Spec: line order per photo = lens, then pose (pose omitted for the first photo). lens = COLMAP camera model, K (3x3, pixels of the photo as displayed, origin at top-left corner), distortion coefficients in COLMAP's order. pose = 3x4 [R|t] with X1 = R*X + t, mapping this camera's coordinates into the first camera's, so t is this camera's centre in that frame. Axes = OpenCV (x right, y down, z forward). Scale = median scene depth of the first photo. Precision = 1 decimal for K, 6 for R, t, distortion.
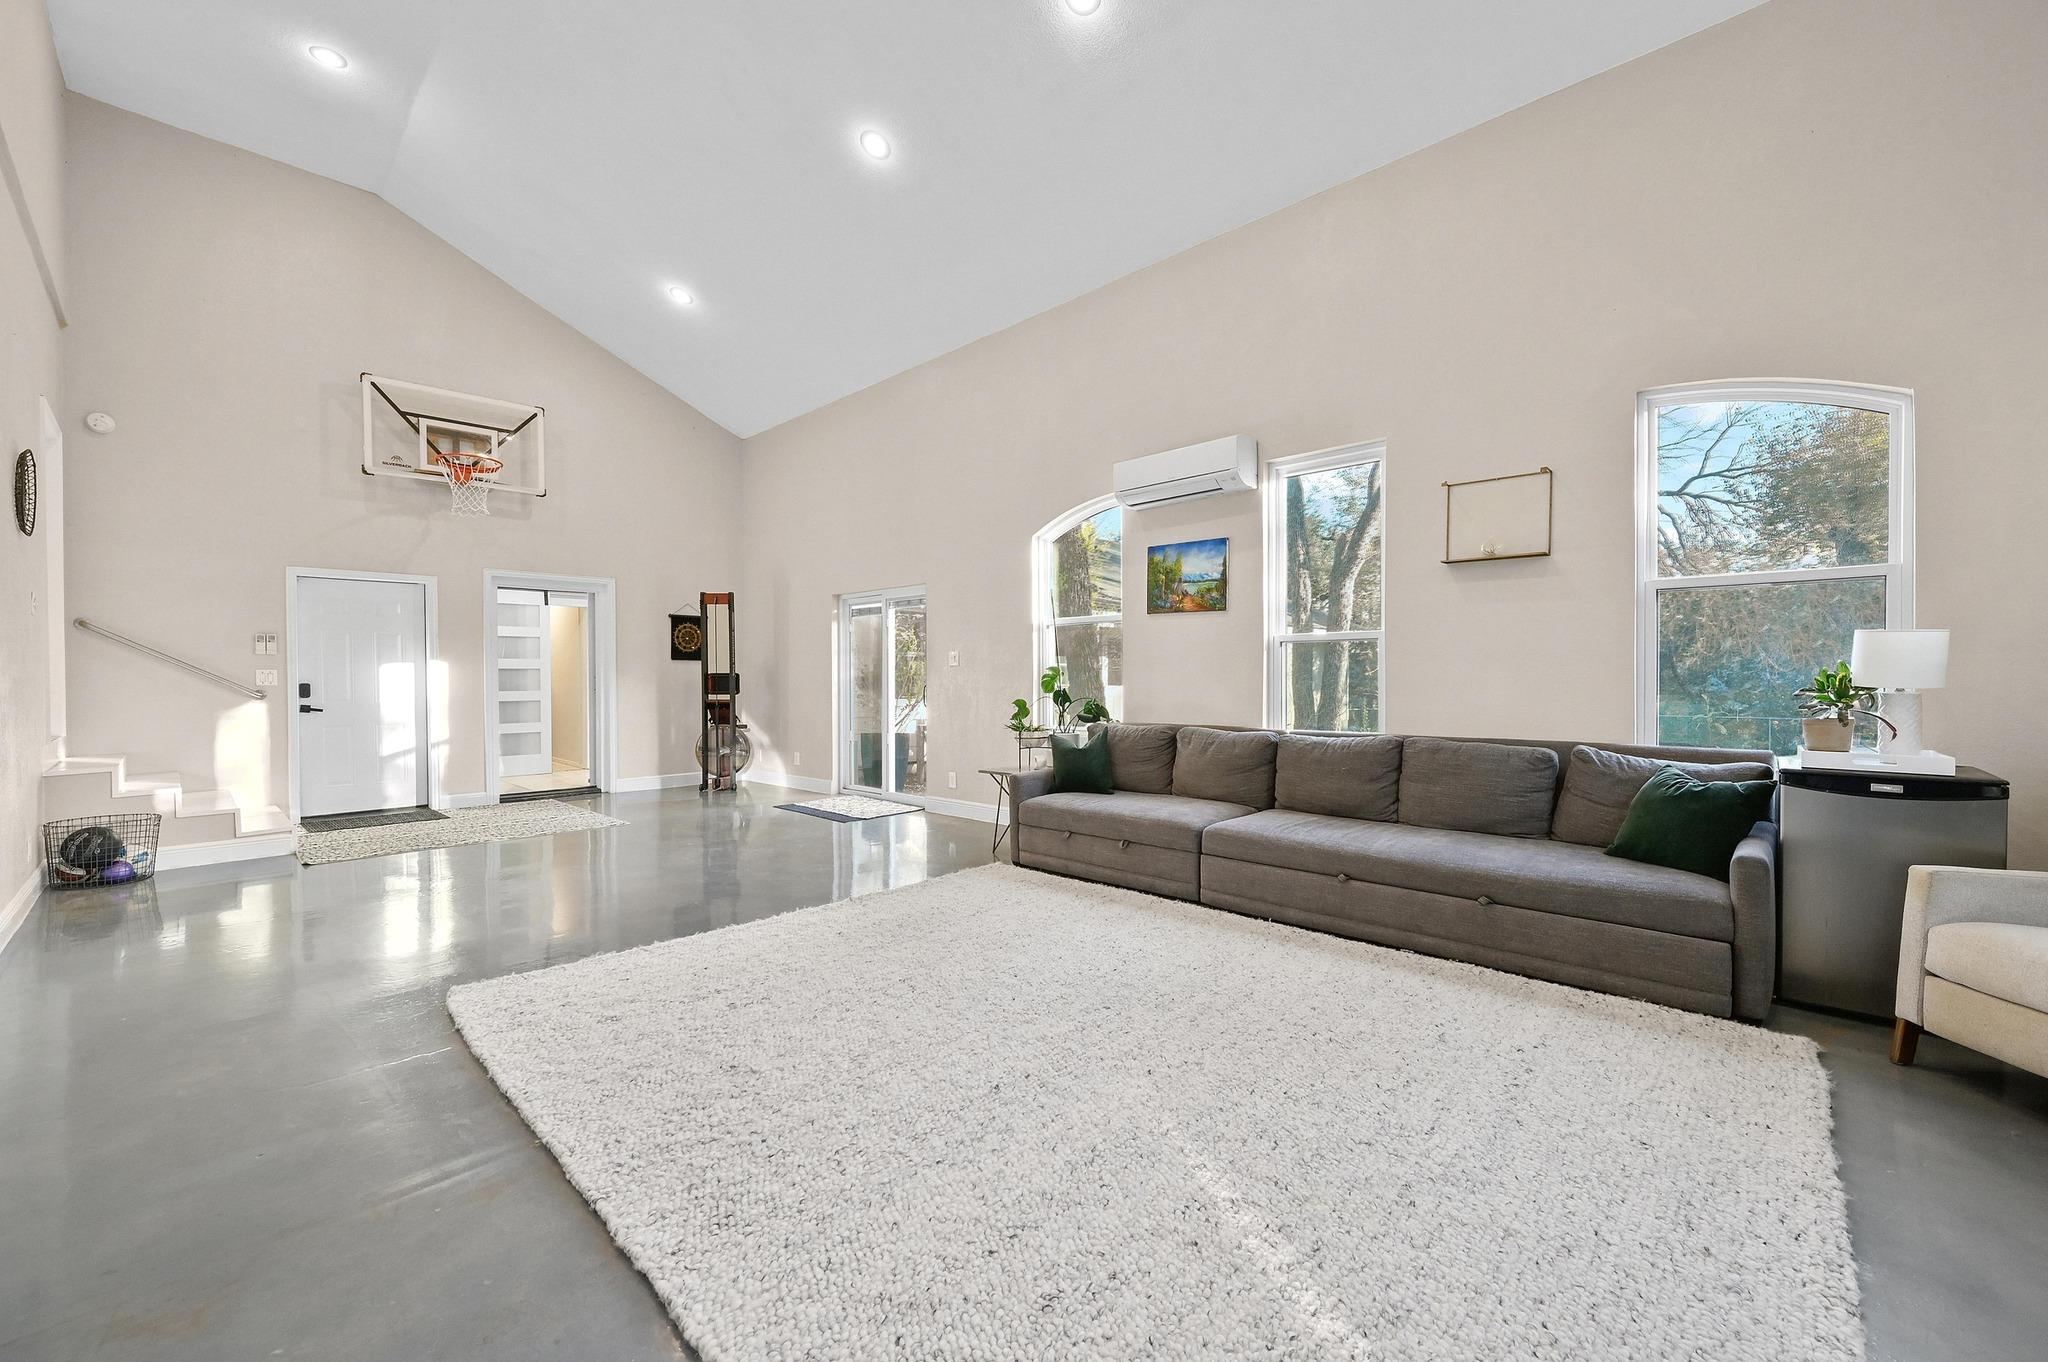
lens RADIAL K [[813.6, 0, 1026.4], [0, 813.6, 682.7], [0, 0, 1]] dist [-0.001475, 0.000404]
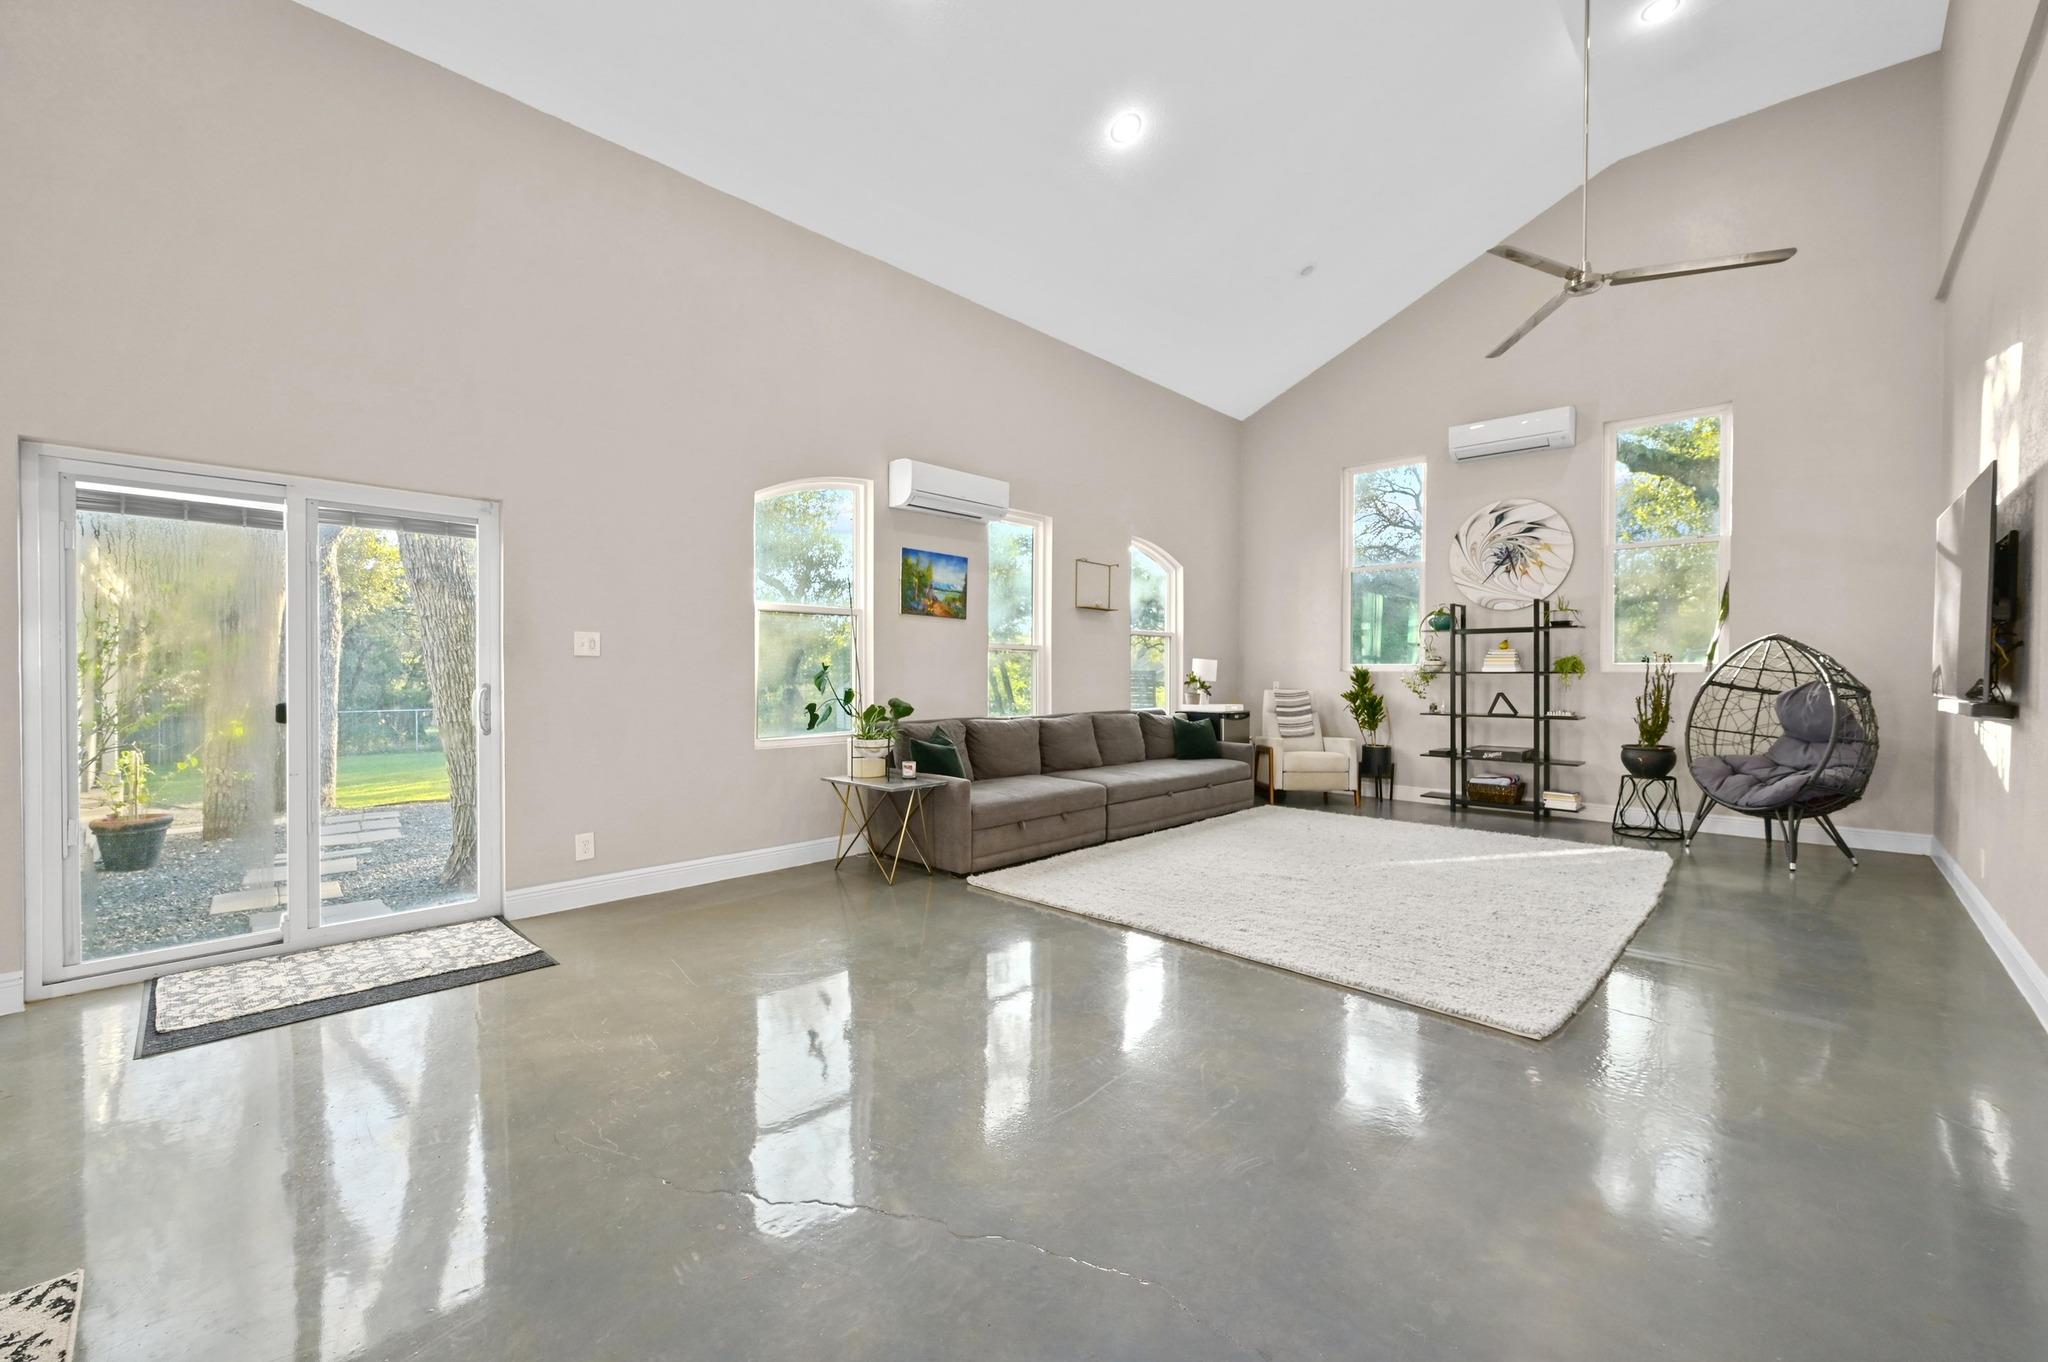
lens RADIAL K [[813.6, 0, 1026.7], [0, 813.6, 682.6], [0, 0, 1]] dist [-0.001475, 0.000404]
pose [[0.002296, -0.007025, 0.999973, -0.909174], [0.002612, 0.999972, 0.007019, -0.005618], [-0.999994, 0.002595, 0.002314, 0.889672]]
